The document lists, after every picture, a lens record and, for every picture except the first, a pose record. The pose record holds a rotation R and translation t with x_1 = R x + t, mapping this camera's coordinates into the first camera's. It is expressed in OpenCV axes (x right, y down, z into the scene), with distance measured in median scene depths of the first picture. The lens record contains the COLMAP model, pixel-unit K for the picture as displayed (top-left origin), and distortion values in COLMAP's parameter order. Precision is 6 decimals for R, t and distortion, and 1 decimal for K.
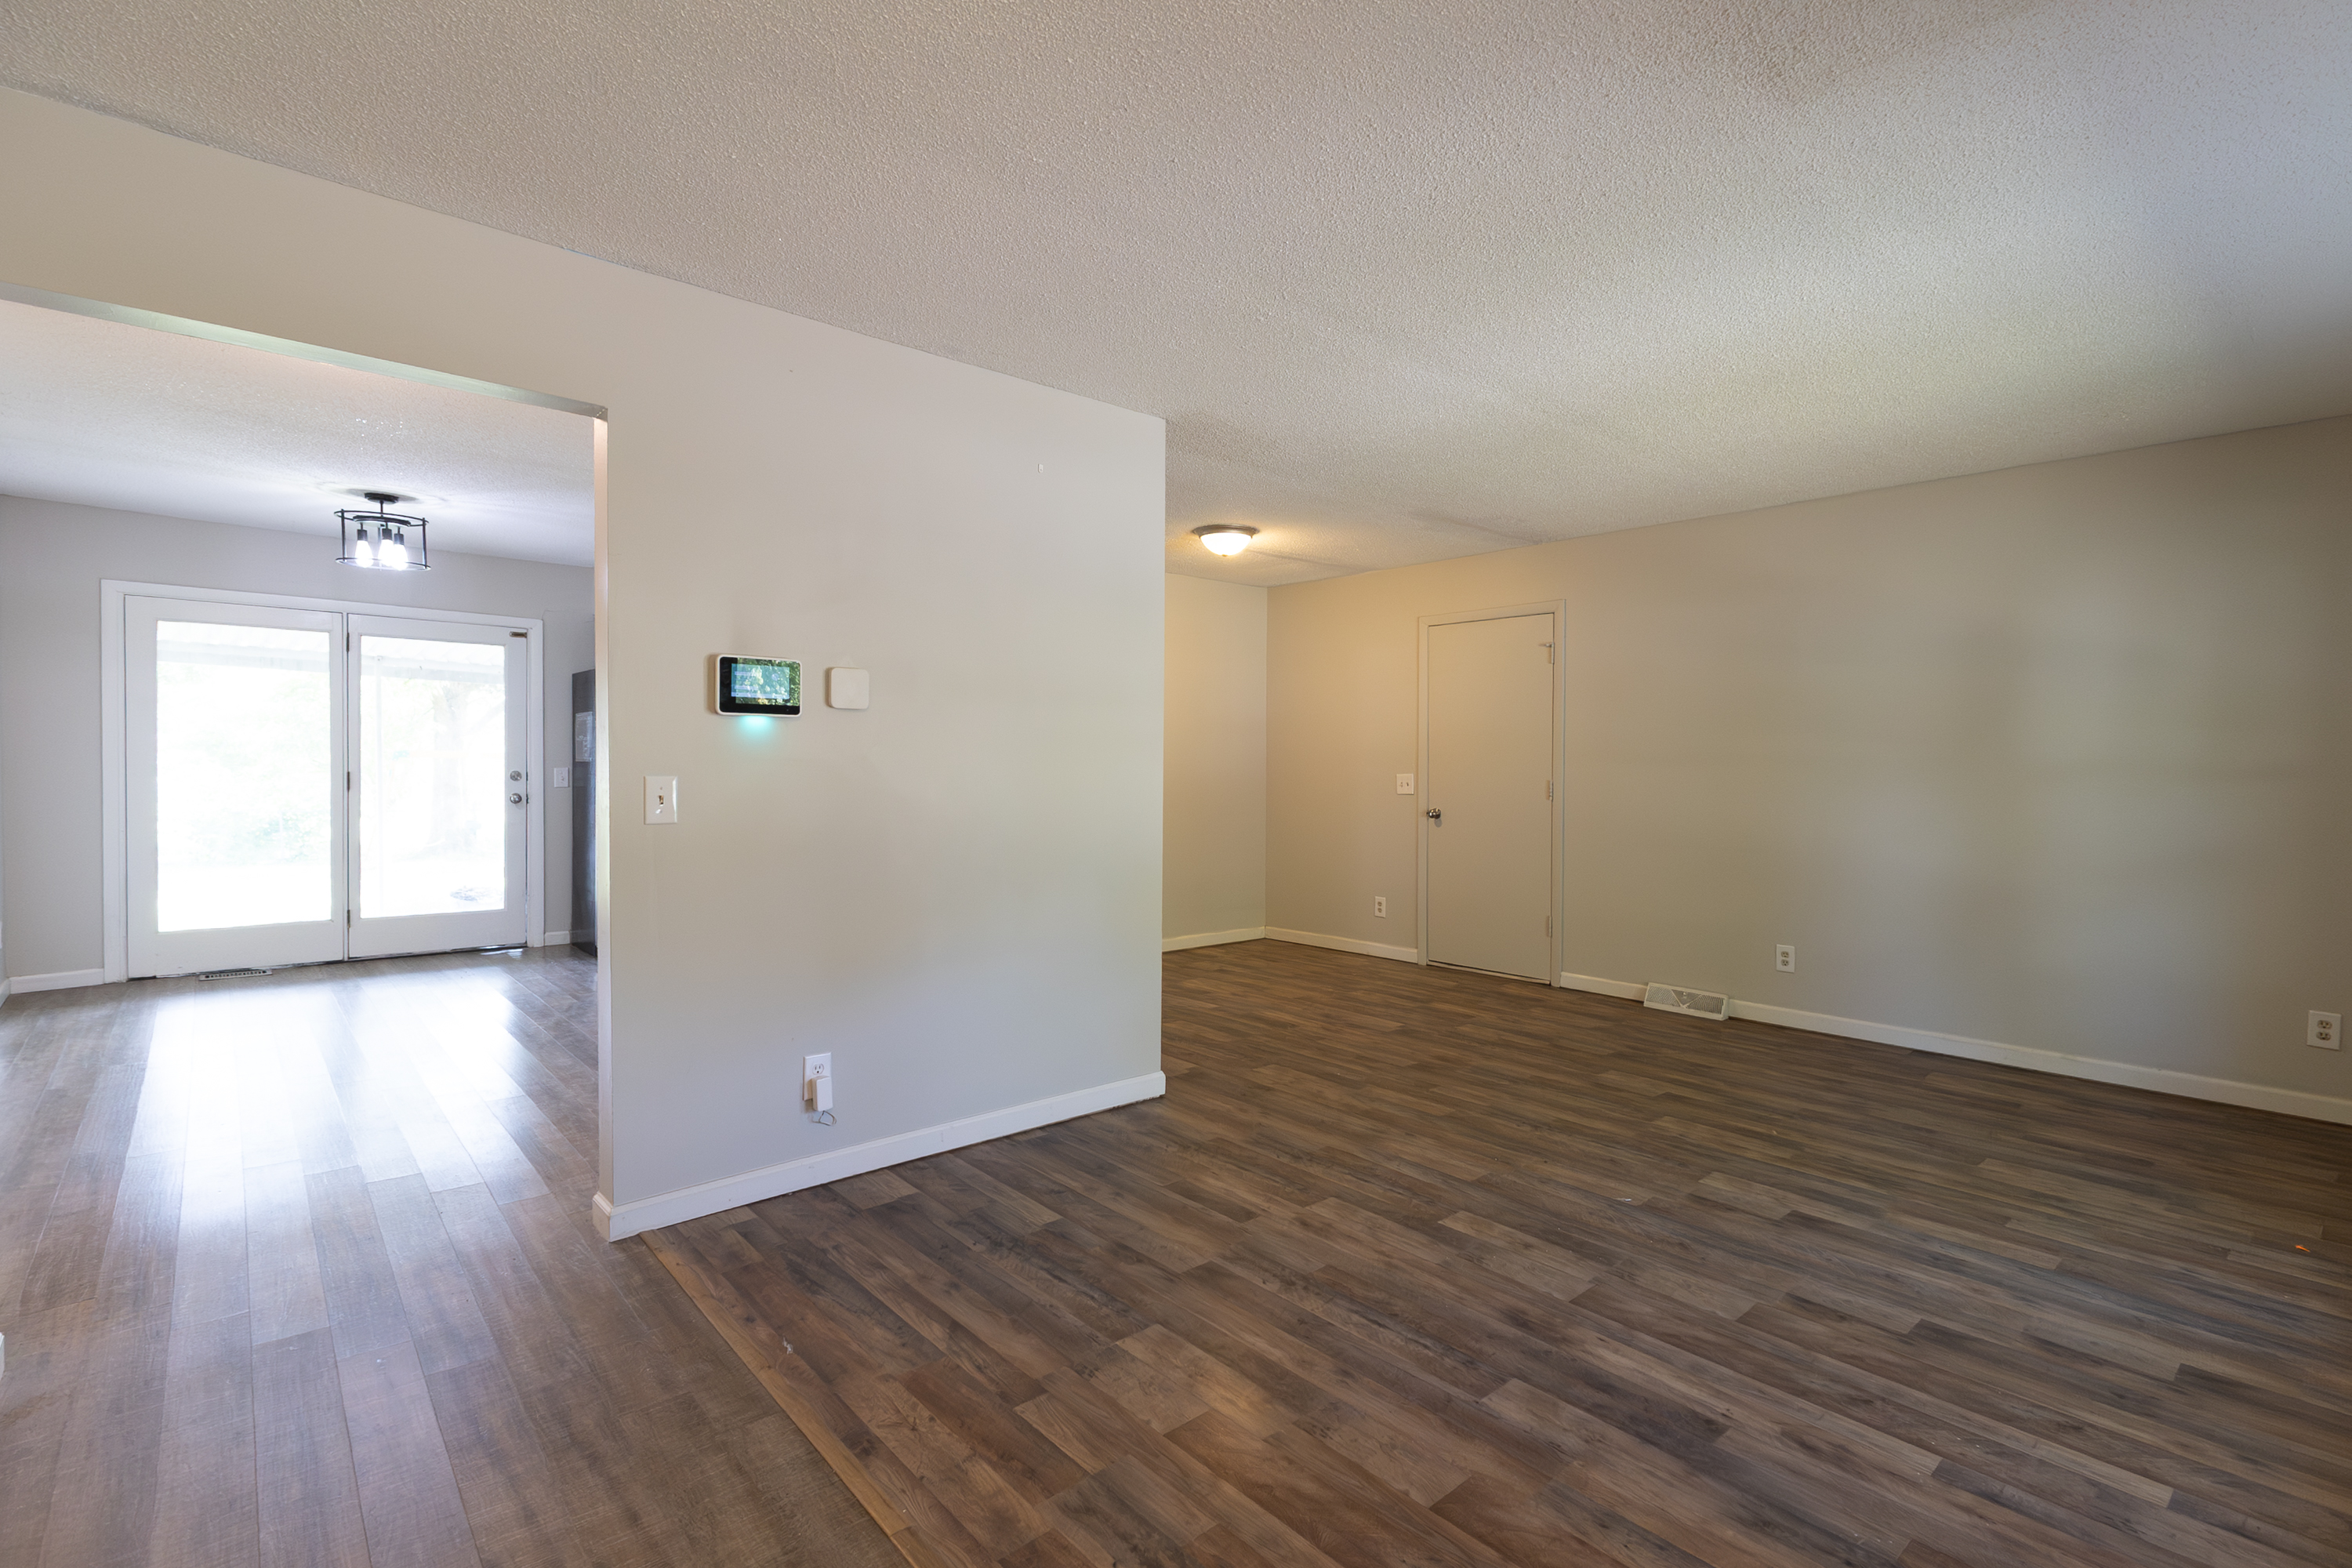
lens RADIAL K [[1093.9, 0, 1191.0], [0, 1093.9, 778.3], [0, 0, 1]] dist [0.023177, -0.012118]
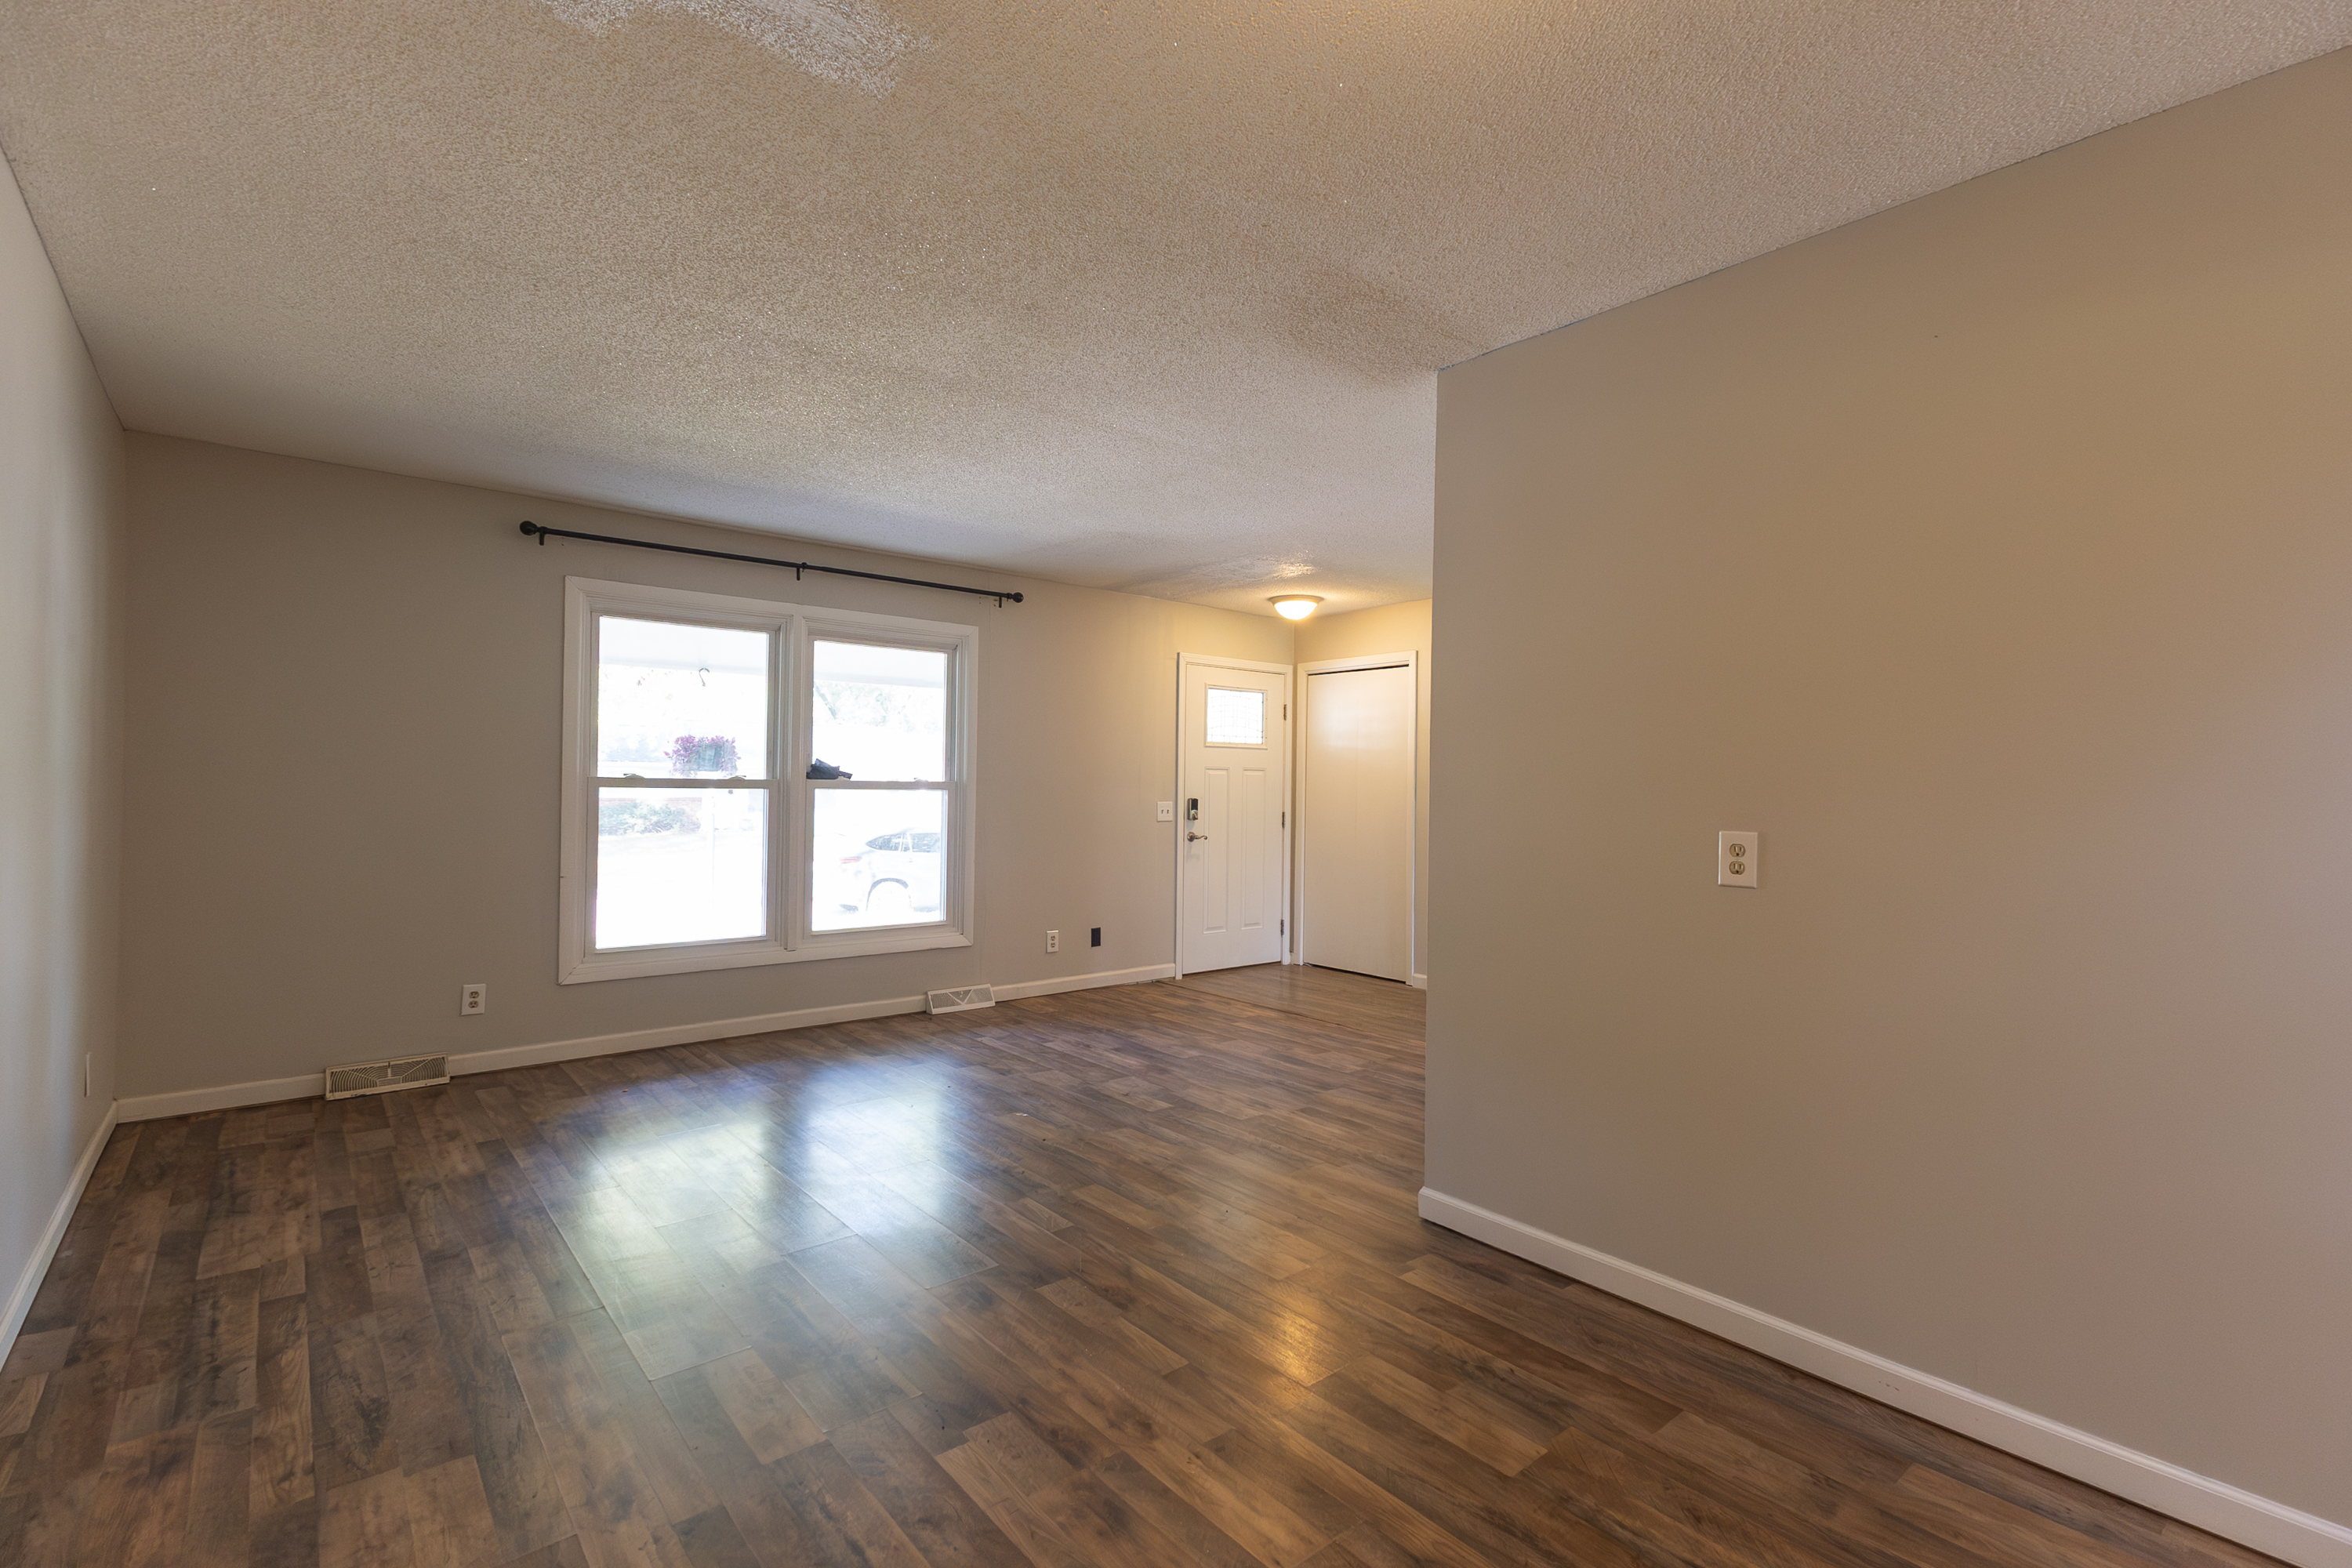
lens RADIAL K [[1089.3, 0, 1176.0], [0, 1089.3, 787.5], [0, 0, 1]] dist [0.019986, -0.003854]
pose [[-0.998890, -0.020770, 0.042286, 0.150946], [-0.019957, 0.999609, 0.019562, -0.040684], [-0.042676, 0.018697, -0.998914, 2.176079]]
